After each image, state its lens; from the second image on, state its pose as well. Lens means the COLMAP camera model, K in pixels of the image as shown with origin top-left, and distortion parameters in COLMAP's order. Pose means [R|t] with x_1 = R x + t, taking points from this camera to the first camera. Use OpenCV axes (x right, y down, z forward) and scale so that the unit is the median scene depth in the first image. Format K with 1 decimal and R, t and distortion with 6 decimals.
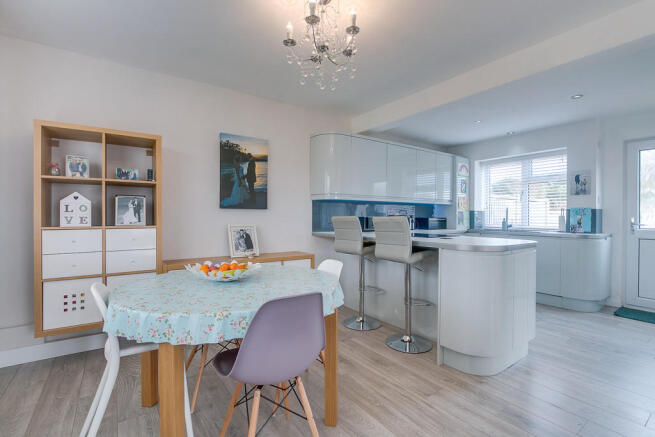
lens RADIAL K [[310.8, 0, 321.5], [0, 310.8, 217.5], [0, 0, 1]] dist [-0.015149, 0.000270]
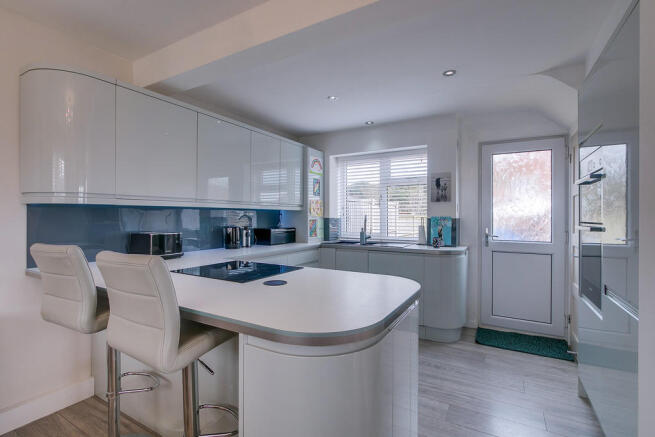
lens RADIAL K [[310.8, 0, 331.6], [0, 310.8, 214.7], [0, 0, 1]] dist [-0.015149, 0.000270]
pose [[0.900283, -0.000441, 0.435305, 0.162432], [0.002807, 0.999985, -0.004792, -0.028962], [-0.435296, 0.005536, 0.900270, 0.298858]]
